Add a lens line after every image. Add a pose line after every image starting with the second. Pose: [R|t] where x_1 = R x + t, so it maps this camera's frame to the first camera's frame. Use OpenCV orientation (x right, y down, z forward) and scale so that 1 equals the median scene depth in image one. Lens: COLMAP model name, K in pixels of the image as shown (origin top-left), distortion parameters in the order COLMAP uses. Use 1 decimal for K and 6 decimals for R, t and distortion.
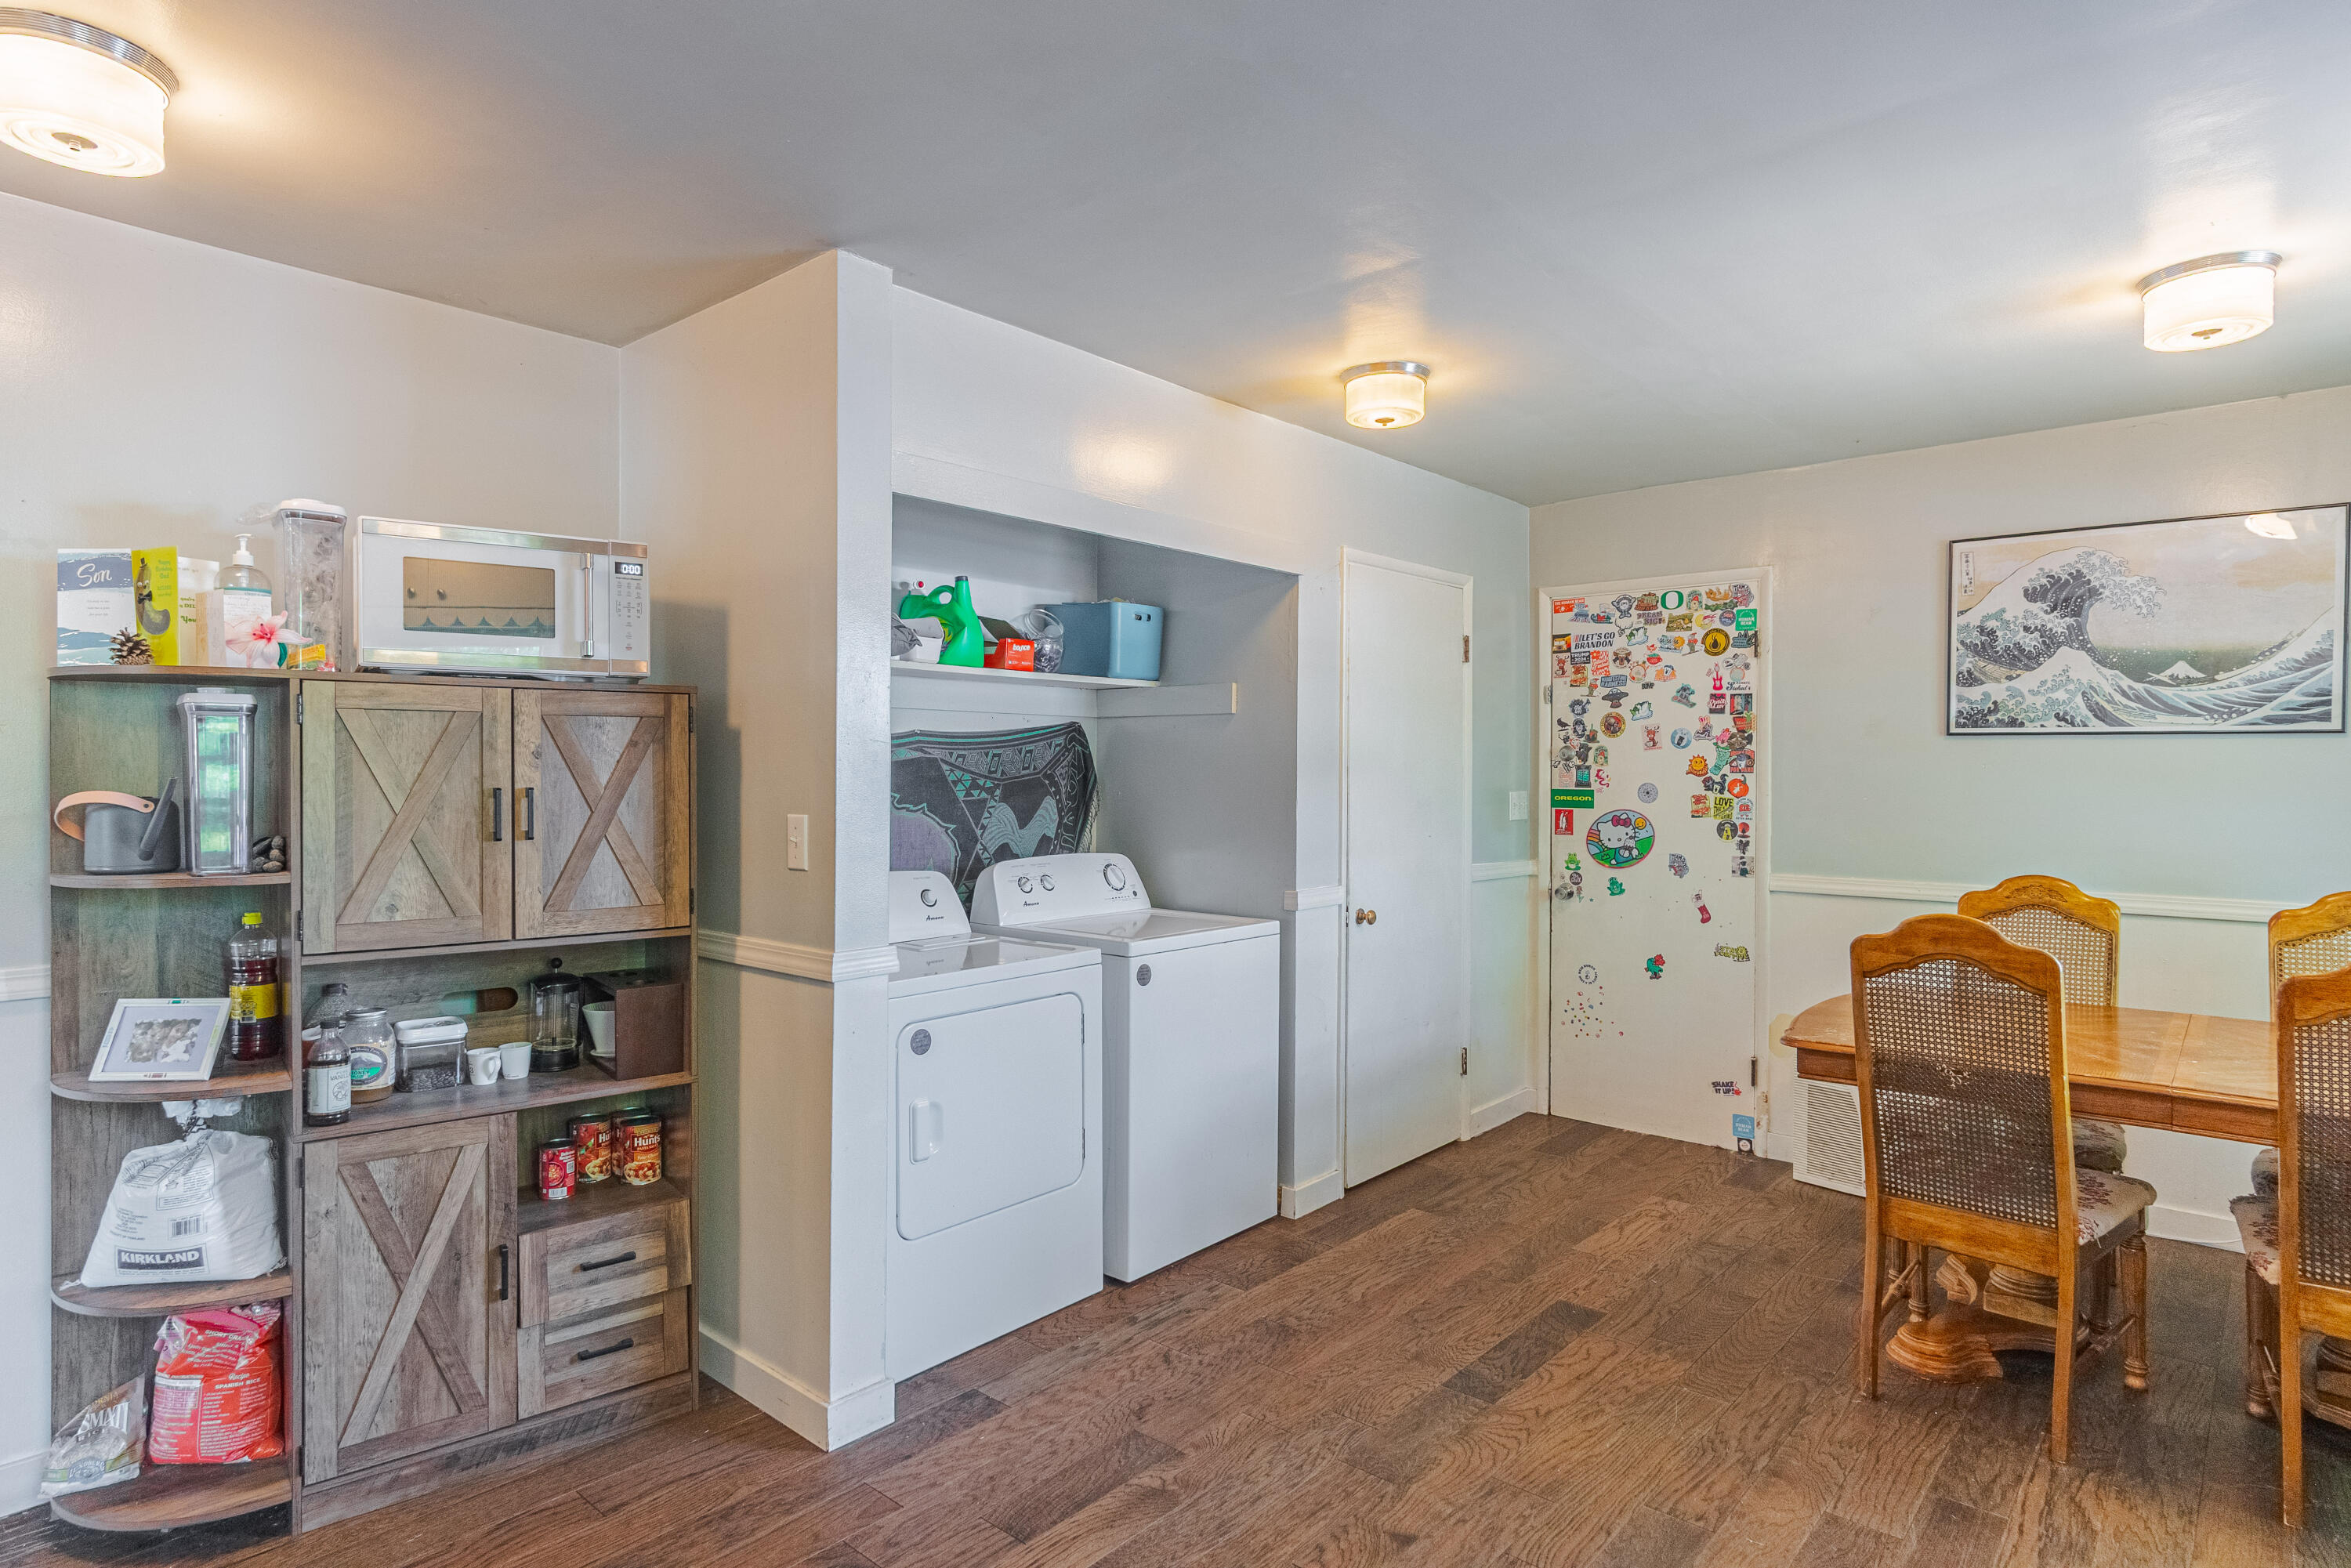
lens RADIAL K [[1264.4, 0, 1175.3], [0, 1264.4, 776.1], [0, 0, 1]] dist [0.004284, 0.000008]
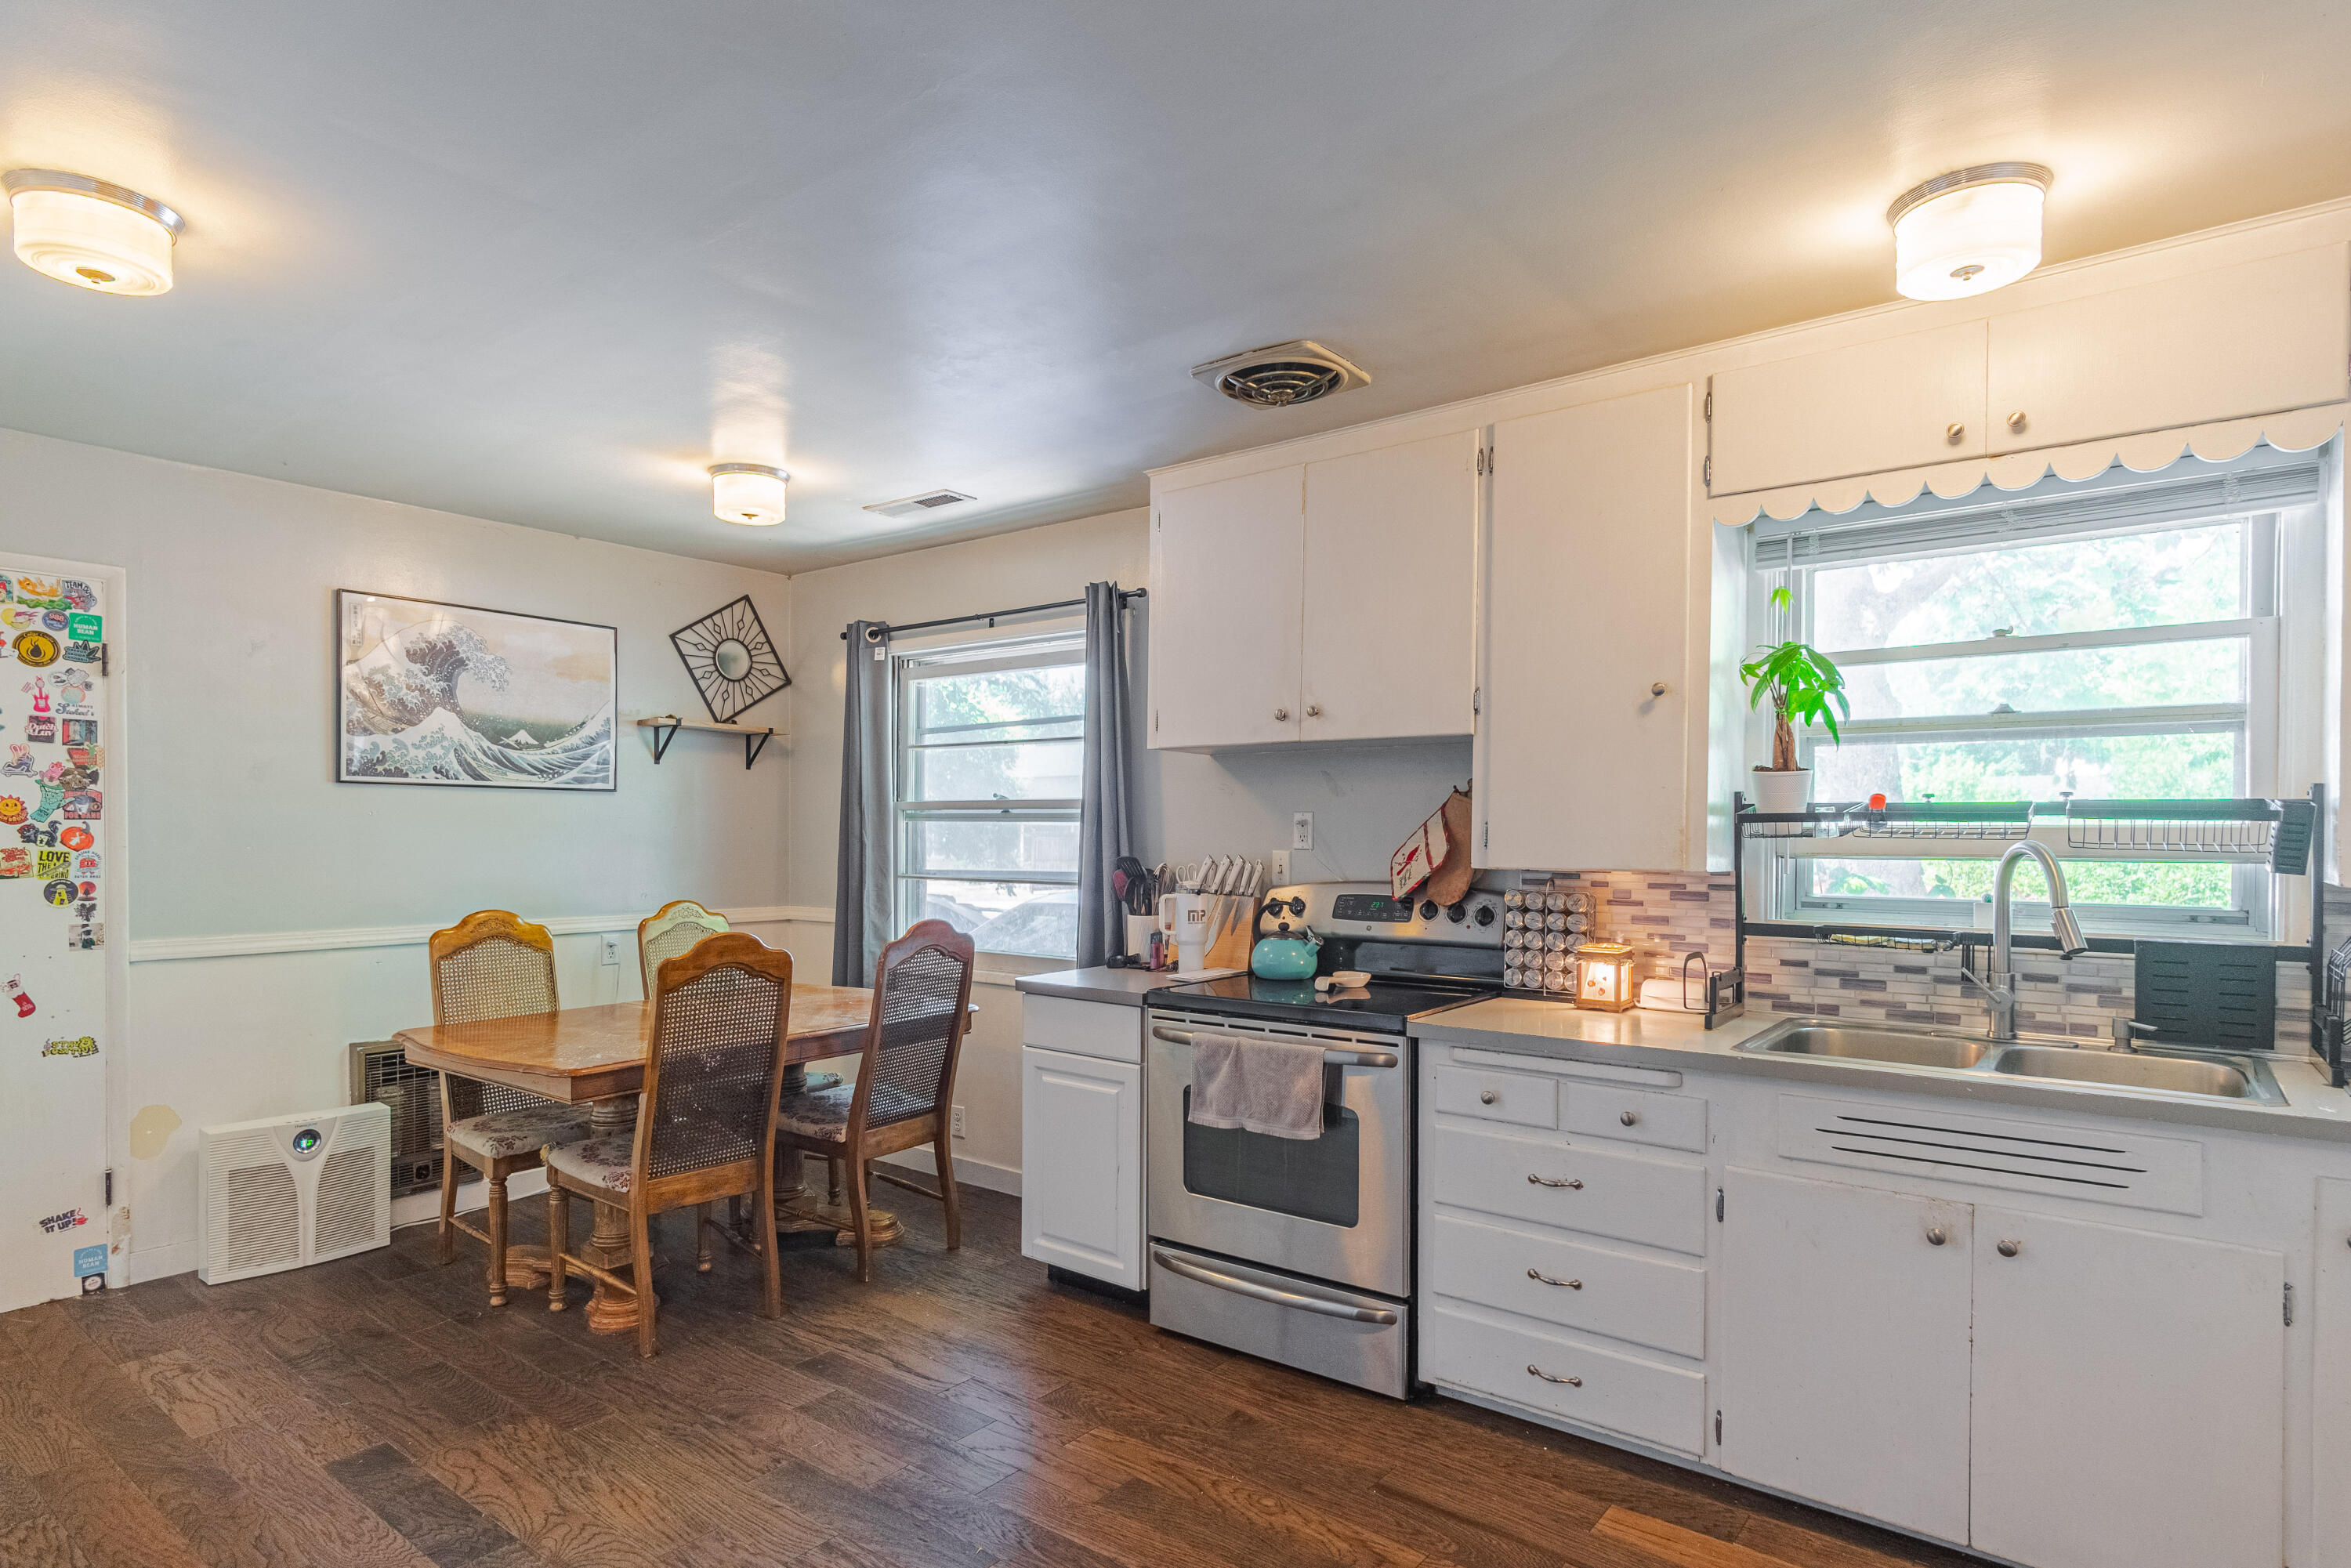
lens RADIAL K [[1264.4, 0, 1169.9], [0, 1264.4, 842.4], [0, 0, 1]] dist [0.004284, 0.000008]
pose [[-0.065008, -0.016113, 0.997755, -0.444306], [0.001282, 0.999867, 0.016231, -0.000177], [-0.997884, 0.002334, -0.064979, 0.417564]]
